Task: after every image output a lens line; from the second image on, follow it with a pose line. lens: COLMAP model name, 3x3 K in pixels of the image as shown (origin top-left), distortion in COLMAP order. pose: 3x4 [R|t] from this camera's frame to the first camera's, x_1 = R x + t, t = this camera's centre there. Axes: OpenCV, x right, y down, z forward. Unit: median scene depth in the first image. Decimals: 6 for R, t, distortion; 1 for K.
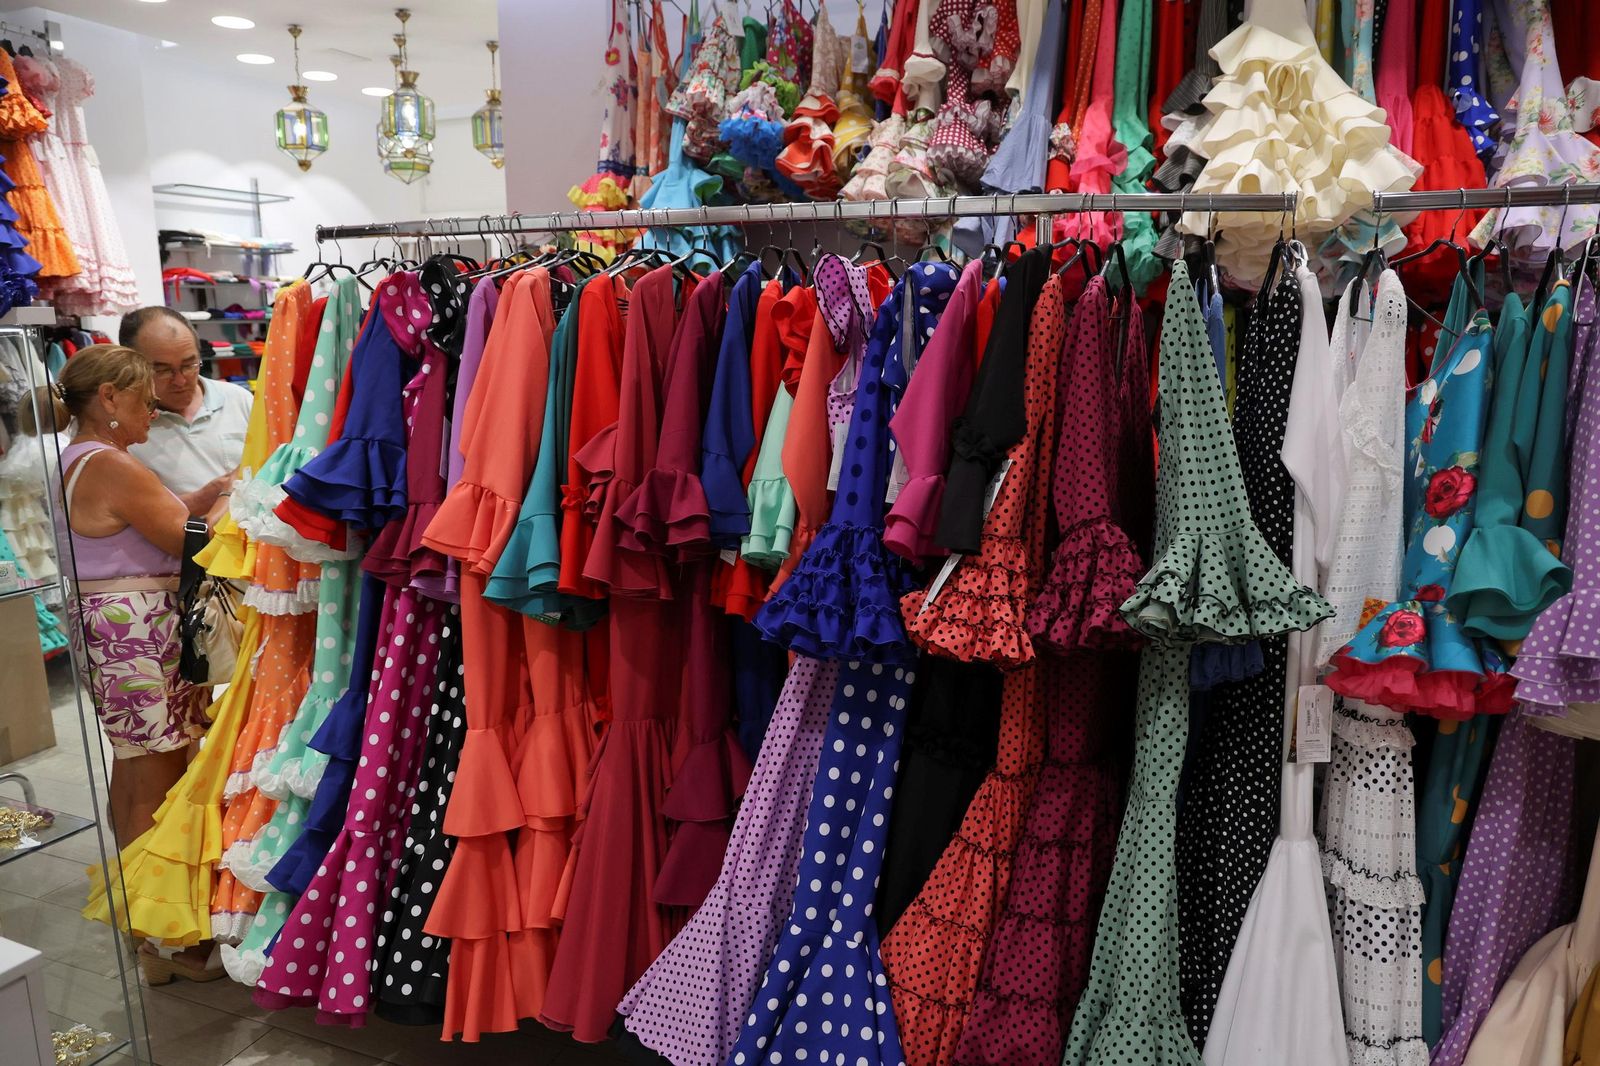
lens RADIAL K [[1122.1, 0, 809.7], [0, 1122.1, 526.5], [0, 0, 1]] dist [-0.083743, 0.062054]
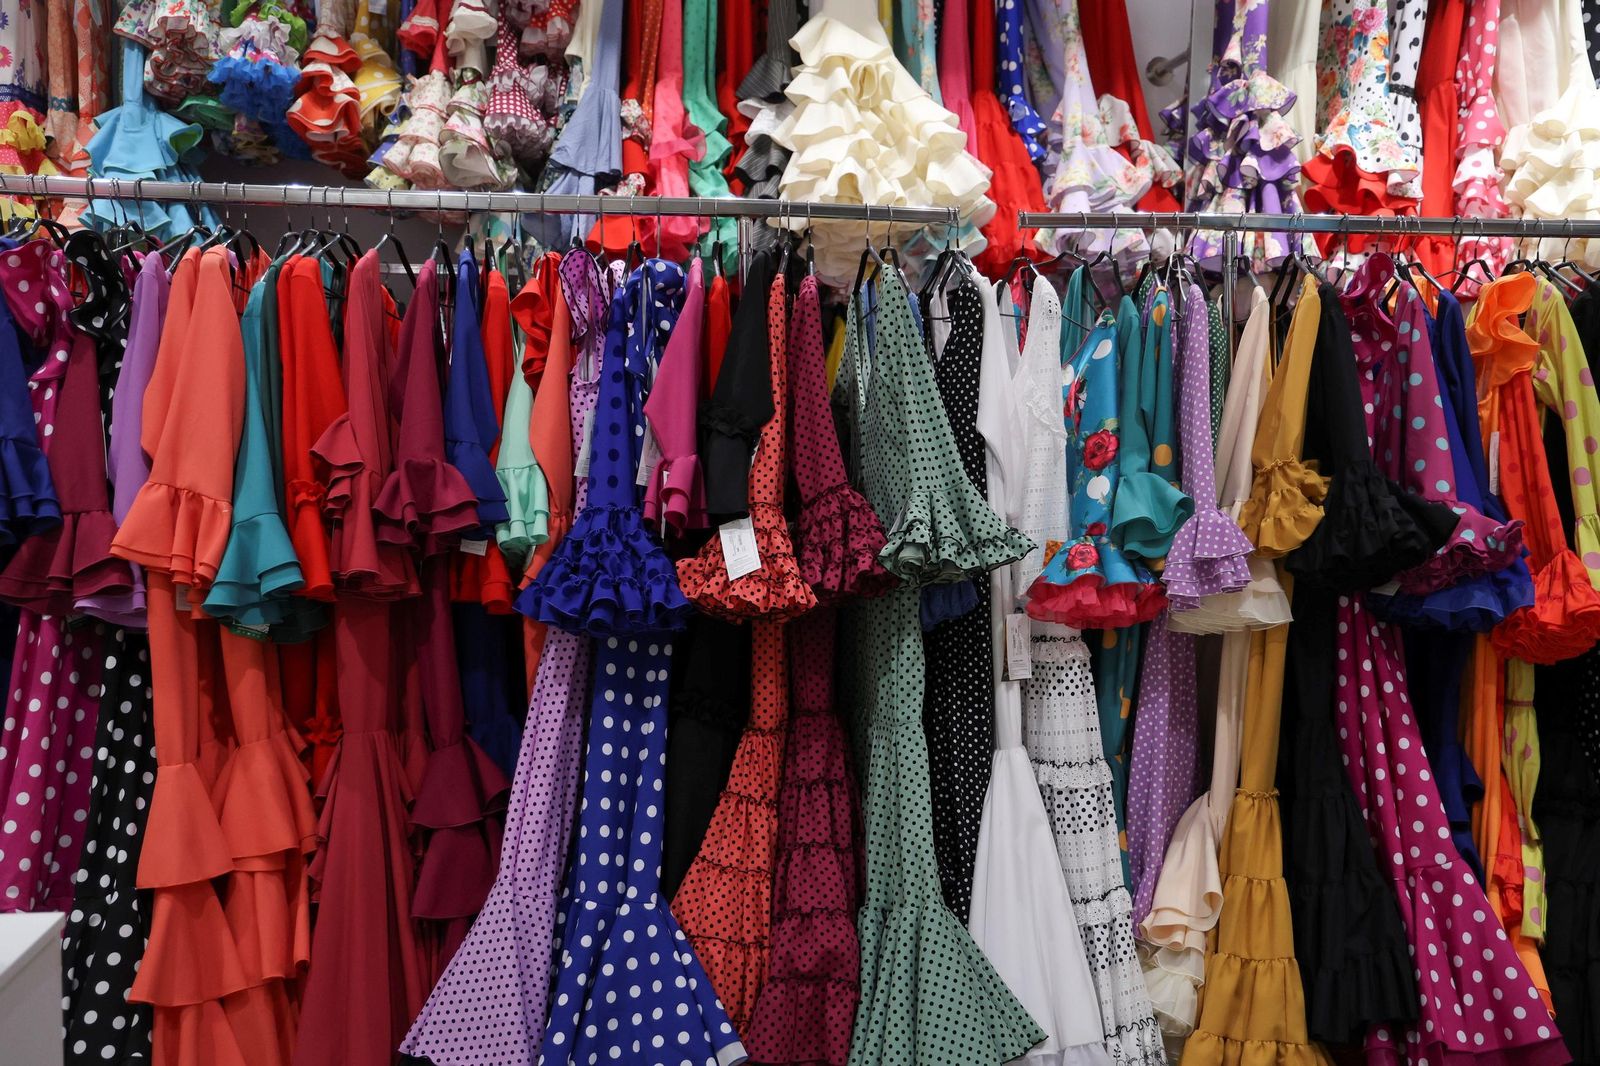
lens RADIAL K [[1873.1, 0, 796.0], [0, 1873.1, 497.9], [0, 0, 1]] dist [0.065689, 0.188516]
pose [[0.876215, -0.031007, 0.480921, -0.637815], [0.073184, 0.994915, -0.069192, 0.122041], [-0.476331, 0.095823, 0.874029, -0.599512]]
